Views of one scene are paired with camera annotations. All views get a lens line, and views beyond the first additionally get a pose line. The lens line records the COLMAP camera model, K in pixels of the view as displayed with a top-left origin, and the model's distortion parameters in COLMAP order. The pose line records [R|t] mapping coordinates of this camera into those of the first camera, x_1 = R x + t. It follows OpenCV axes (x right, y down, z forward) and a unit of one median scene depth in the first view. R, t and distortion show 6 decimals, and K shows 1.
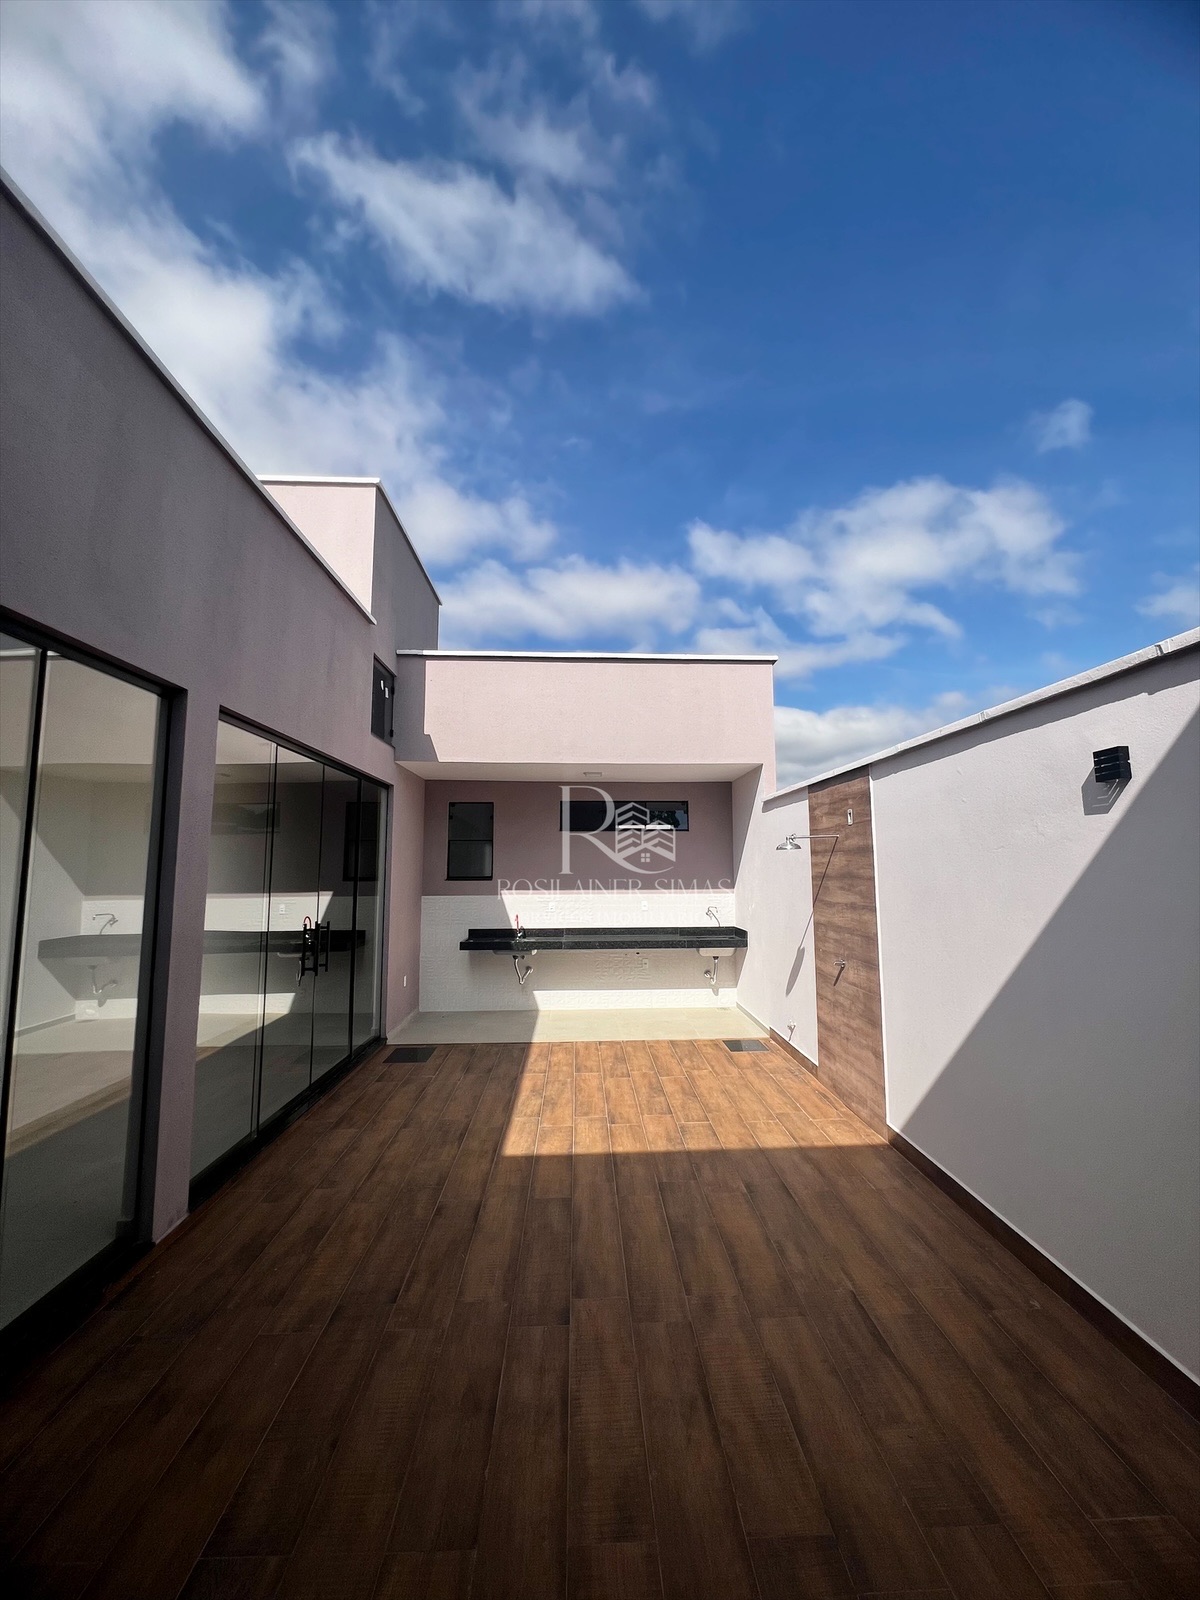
lens RADIAL K [[642.5, 0, 603.6], [0, 642.5, 798.2], [0, 0, 1]] dist [-0.000479, -0.000021]
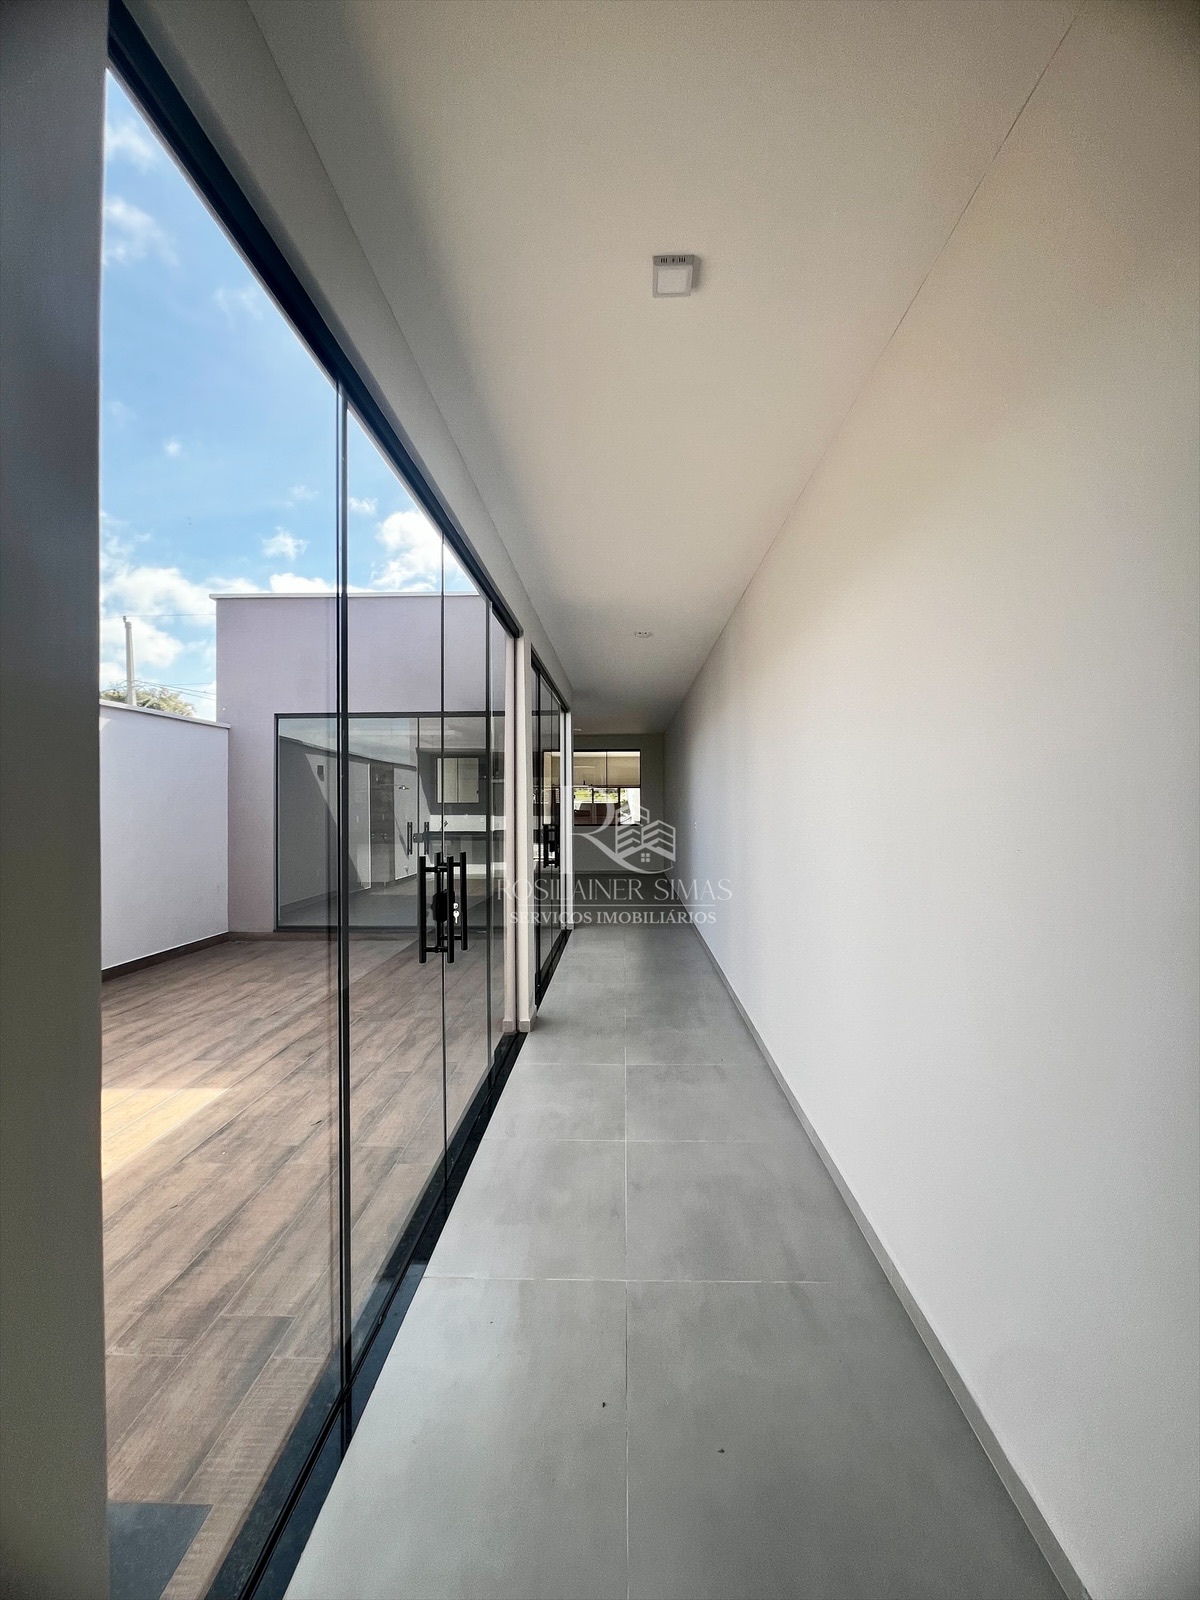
lens RADIAL K [[642.5, 0, 601.0], [0, 642.5, 802.6], [0, 0, 1]] dist [-0.000479, -0.000021]
pose [[-0.996987, 0.021640, 0.074487, -0.885219], [0.012949, 0.993254, -0.115236, 0.317175], [-0.076478, -0.113924, -0.990541, 2.168909]]
